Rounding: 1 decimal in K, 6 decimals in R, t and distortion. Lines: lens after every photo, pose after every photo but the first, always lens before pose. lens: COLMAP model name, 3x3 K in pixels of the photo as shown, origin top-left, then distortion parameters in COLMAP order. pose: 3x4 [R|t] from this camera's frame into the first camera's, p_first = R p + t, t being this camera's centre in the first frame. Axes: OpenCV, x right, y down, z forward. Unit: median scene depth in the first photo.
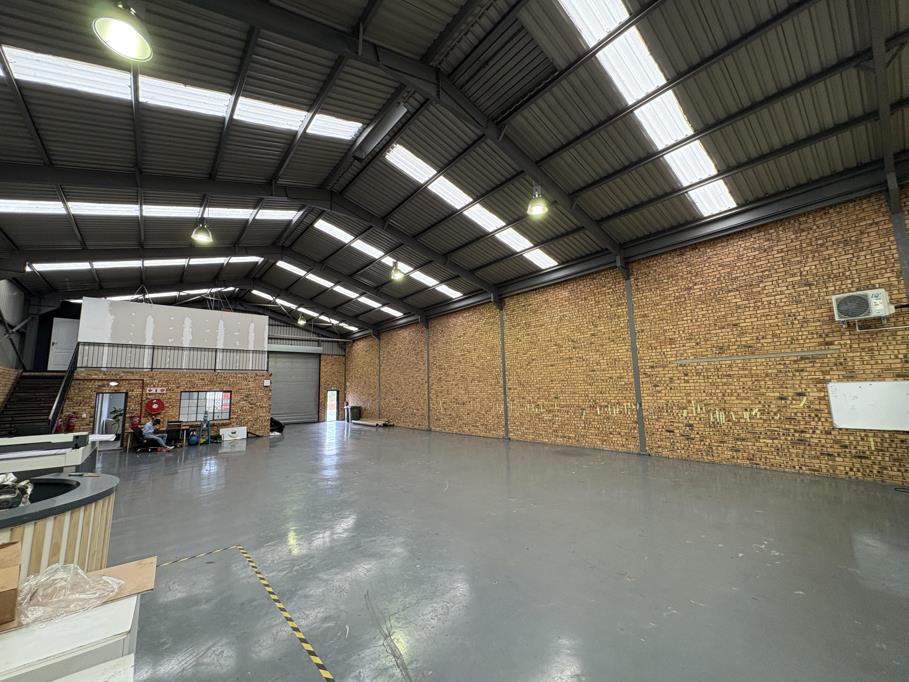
lens RADIAL K [[364.5, 0, 452.6], [0, 364.5, 341.5], [0, 0, 1]] dist [-0.000133, 0.000716]
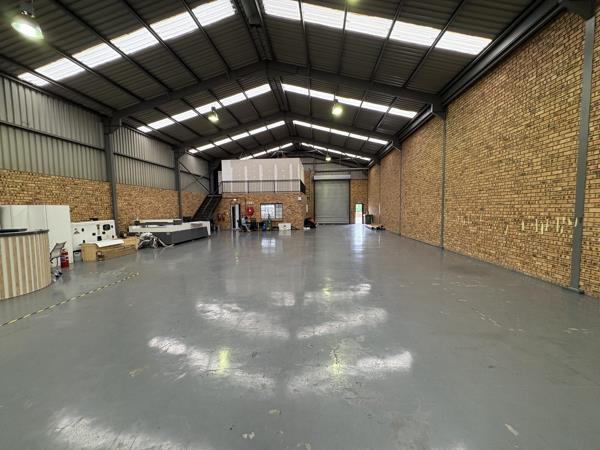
lens RADIAL K [[240.6, 0, 298.2], [0, 240.6, 224.3], [0, 0, 1]] dist [-0.000133, 0.000716]
pose [[0.714479, 0.059148, -0.697152, 0.297818], [0.090381, 0.980269, 0.175795, 0.037126], [0.693795, -0.188611, 0.695036, 0.218934]]
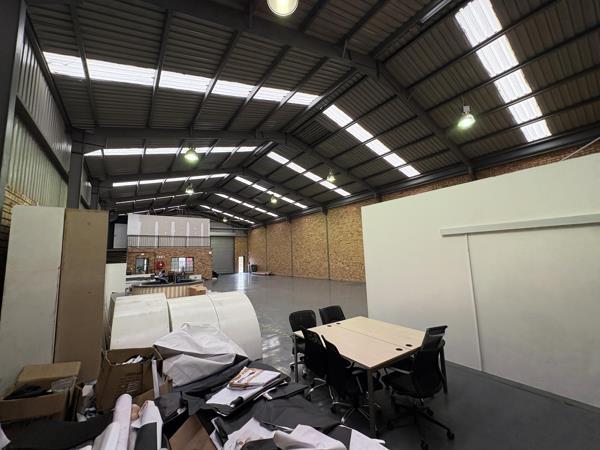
lens RADIAL K [[240.6, 0, 297.8], [0, 240.6, 225.1], [0, 0, 1]] dist [-0.000133, 0.000716]
pose [[0.997546, -0.017807, -0.067715, 0.062903], [0.018434, 0.999793, 0.008644, -0.044142], [0.067547, -0.009871, 0.997667, -0.302188]]
